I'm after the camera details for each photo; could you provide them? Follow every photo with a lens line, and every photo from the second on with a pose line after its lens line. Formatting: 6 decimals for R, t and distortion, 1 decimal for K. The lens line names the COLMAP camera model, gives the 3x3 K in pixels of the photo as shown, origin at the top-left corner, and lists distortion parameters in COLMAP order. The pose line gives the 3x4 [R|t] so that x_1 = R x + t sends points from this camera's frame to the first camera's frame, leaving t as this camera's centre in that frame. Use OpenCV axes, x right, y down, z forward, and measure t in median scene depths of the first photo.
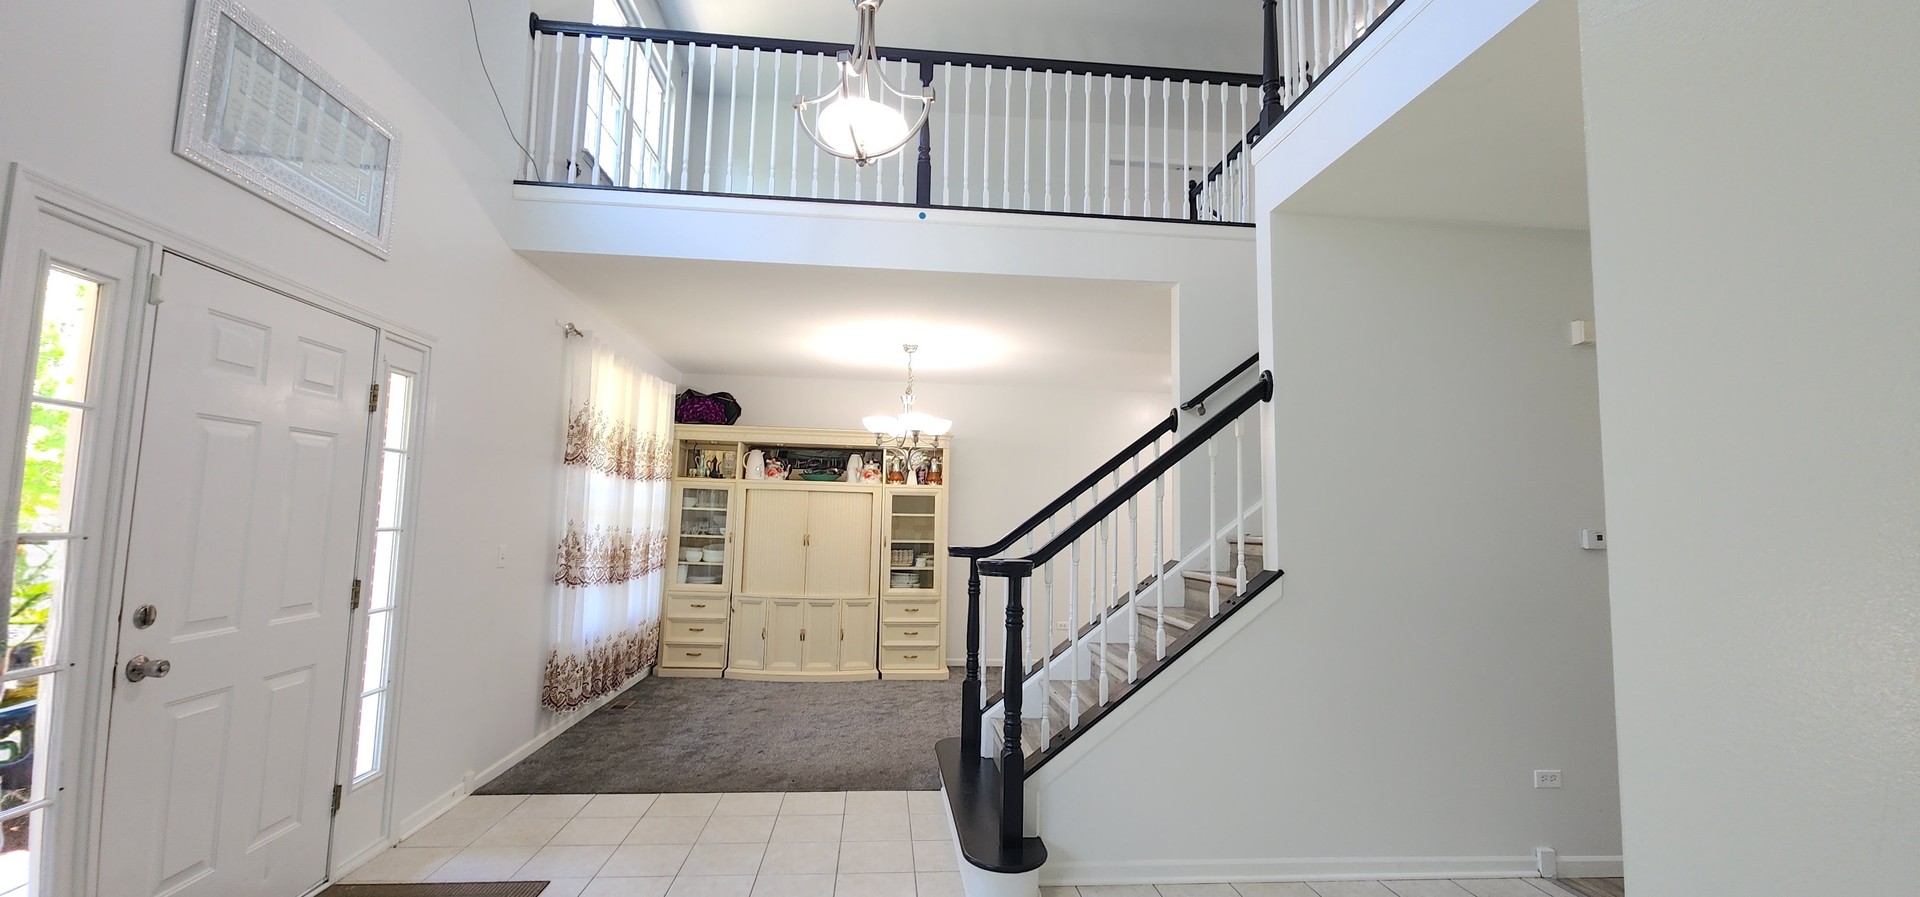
lens RADIAL K [[785.4, 0, 959.3], [0, 785.4, 452.6], [0, 0, 1]] dist [0.009667, -0.005995]
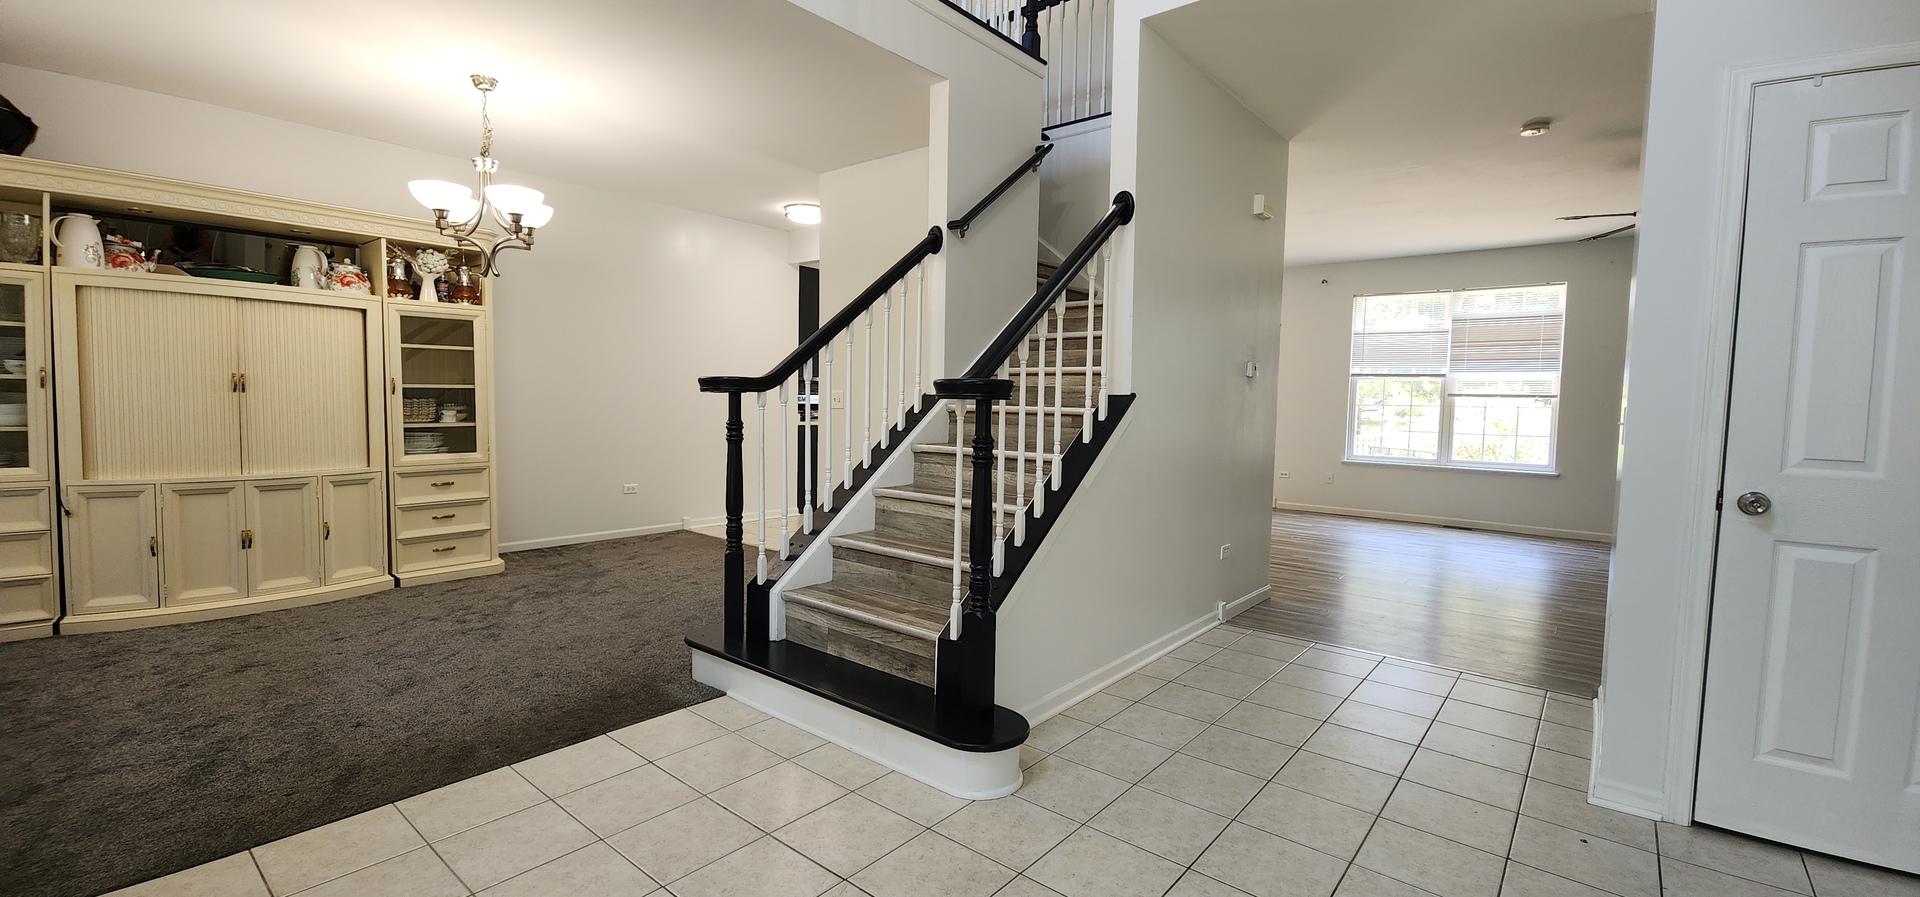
lens RADIAL K [[785.4, 0, 963.9], [0, 785.4, 449.8], [0, 0, 1]] dist [0.009667, -0.005995]
pose [[0.715616, -0.058117, 0.696072, -0.216315], [-0.062623, 0.987181, 0.146803, 0.039534], [-0.695681, -0.148645, 0.702803, 0.195851]]
